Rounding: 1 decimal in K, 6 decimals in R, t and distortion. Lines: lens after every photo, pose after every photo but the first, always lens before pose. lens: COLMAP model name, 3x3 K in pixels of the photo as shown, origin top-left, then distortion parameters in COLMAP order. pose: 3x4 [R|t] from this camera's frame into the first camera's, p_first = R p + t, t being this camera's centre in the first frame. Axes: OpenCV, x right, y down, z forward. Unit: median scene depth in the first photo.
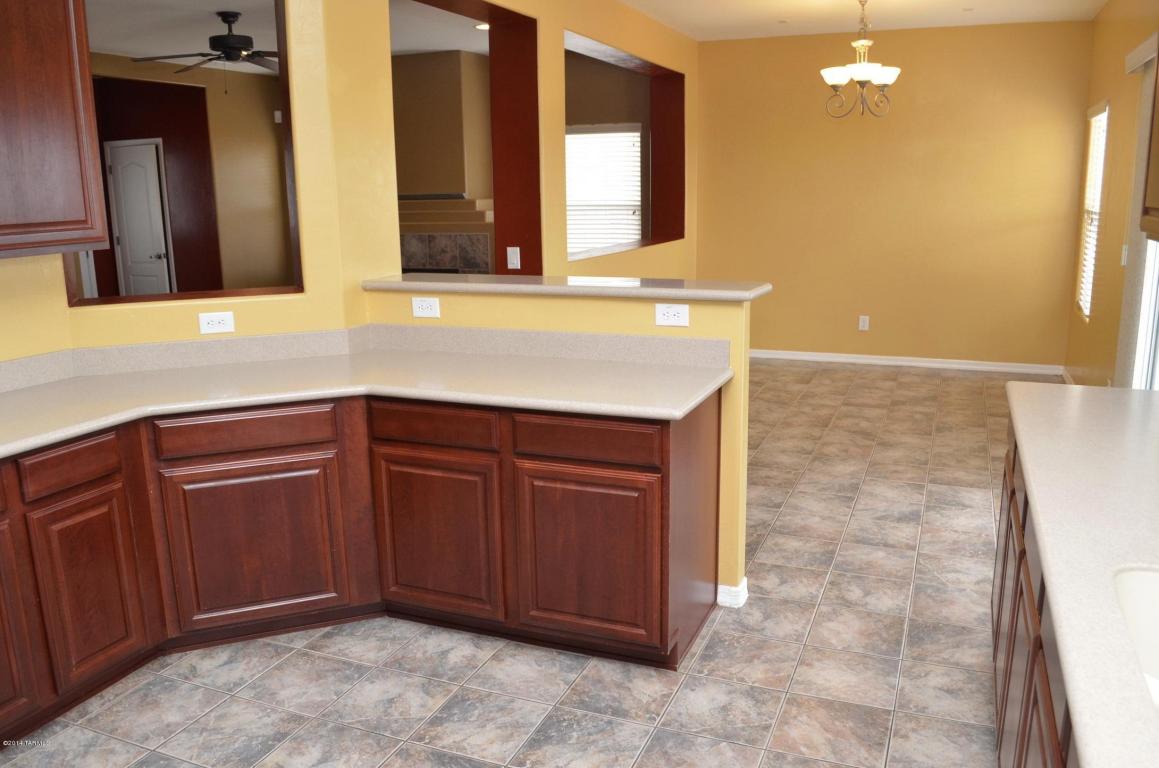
lens RADIAL K [[911.8, 0, 590.9], [0, 911.8, 392.9], [0, 0, 1]] dist [-0.087467, 0.018675]
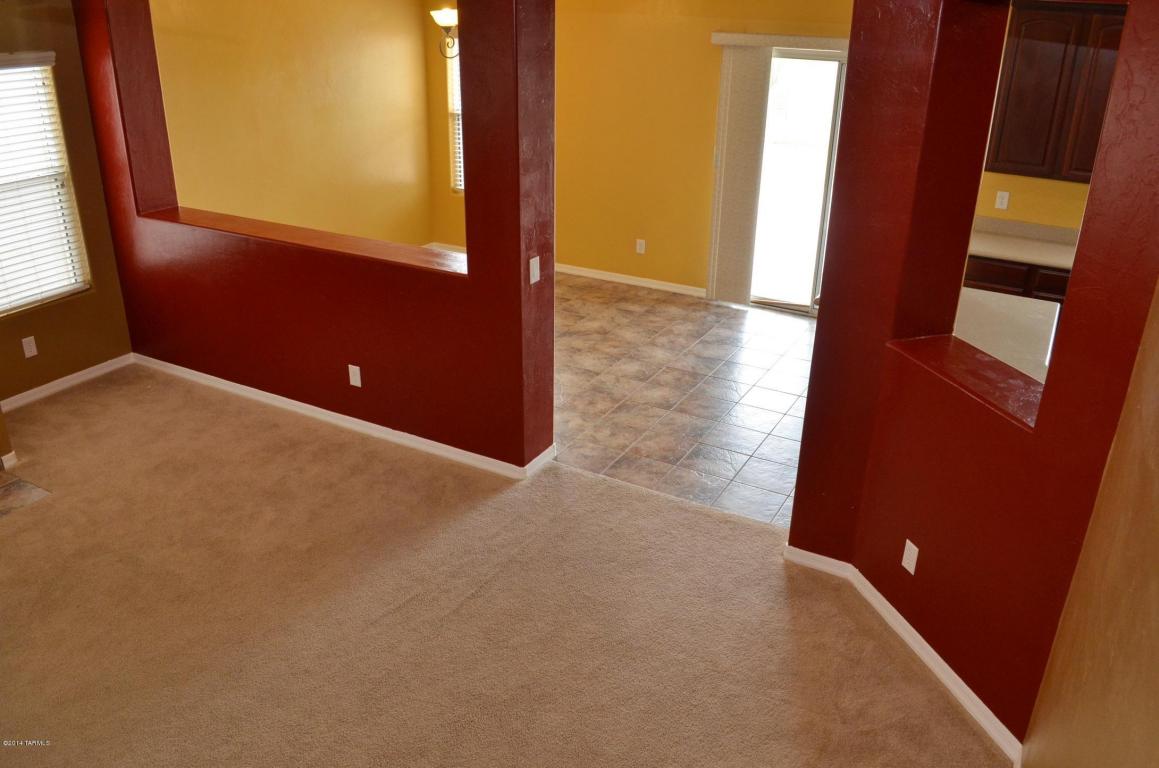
lens RADIAL K [[911.8, 0, 590.9], [0, 911.8, 392.9], [0, 0, 1]] dist [-0.087467, 0.018675]
pose [[0.108438, -0.390339, 0.914263, -0.800017], [0.197746, 0.909777, 0.364969, -0.305895], [-0.974237, 0.141215, 0.175842, 0.725041]]
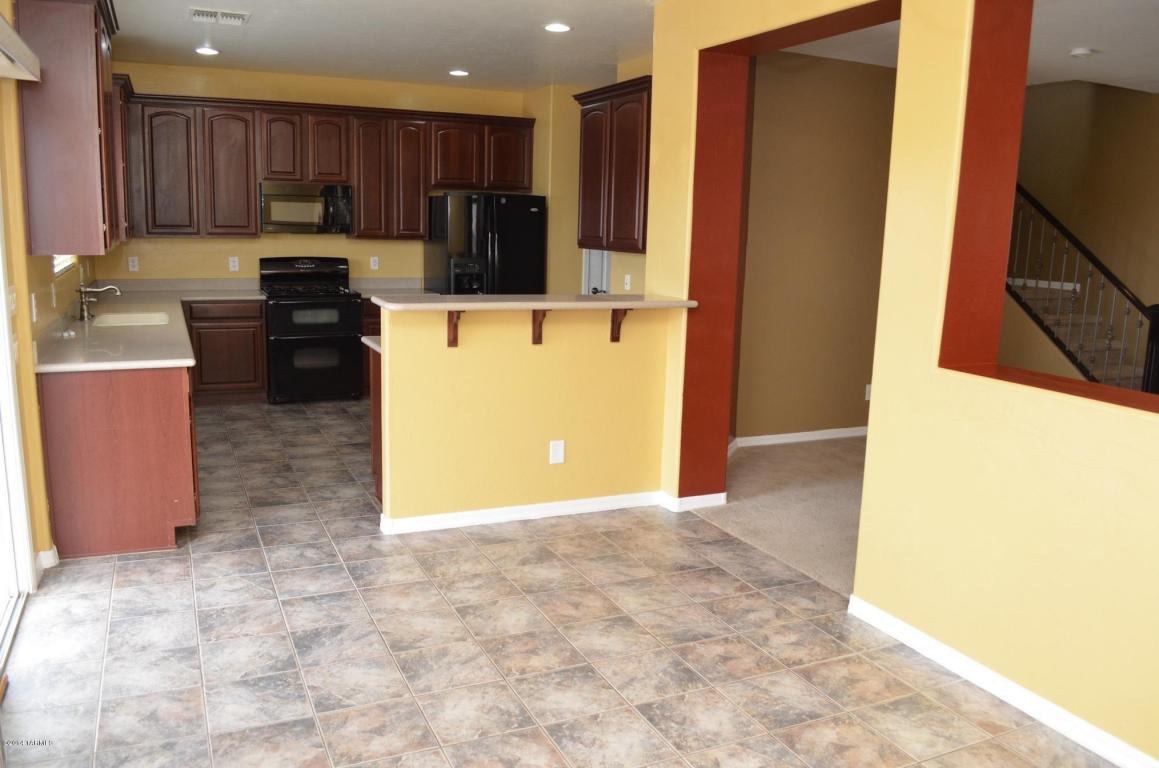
lens RADIAL K [[911.8, 0, 590.9], [0, 911.8, 392.9], [0, 0, 1]] dist [-0.087467, 0.018675]
pose [[-0.677477, 0.131572, -0.723681, 0.513973], [-0.180795, 0.923900, 0.337226, -0.264987], [0.712978, 0.359301, -0.602134, 1.111501]]
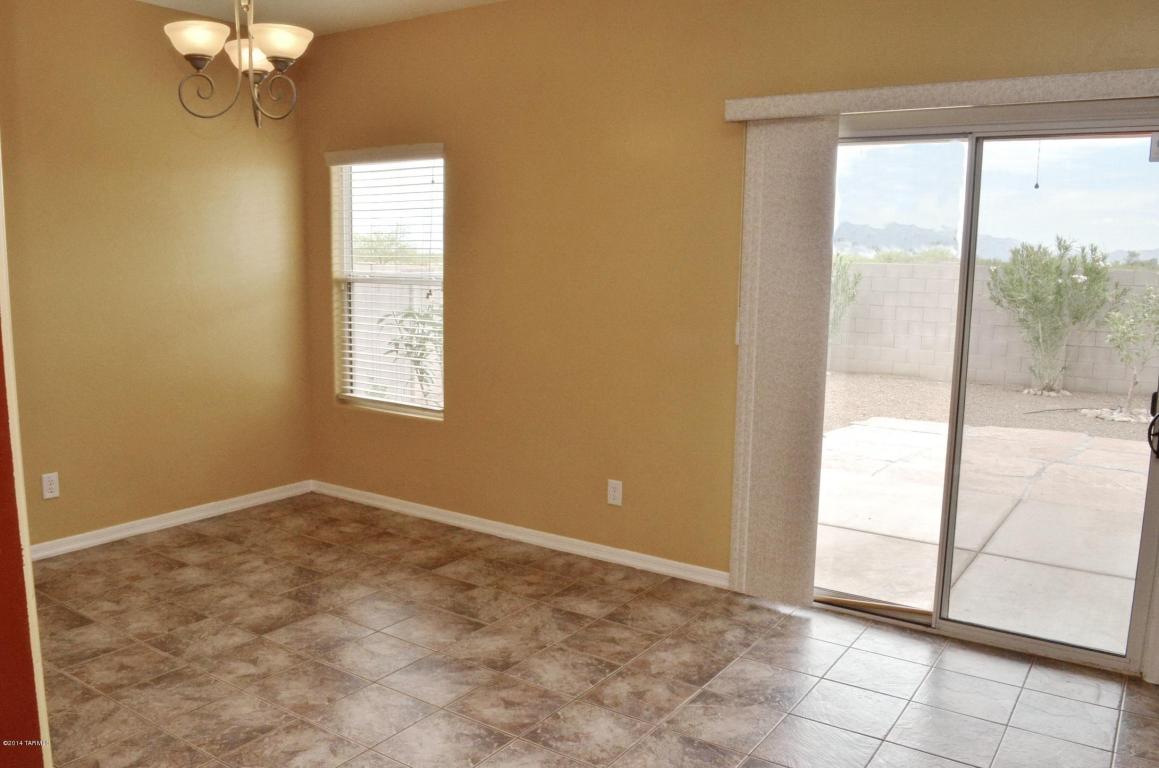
lens RADIAL K [[911.8, 0, 590.9], [0, 911.8, 392.9], [0, 0, 1]] dist [-0.087467, 0.018675]
pose [[0.200157, -0.125997, 0.971628, -0.215579], [0.197017, 0.976616, 0.086058, -0.149695], [-0.959751, 0.174202, 0.220300, 0.698272]]
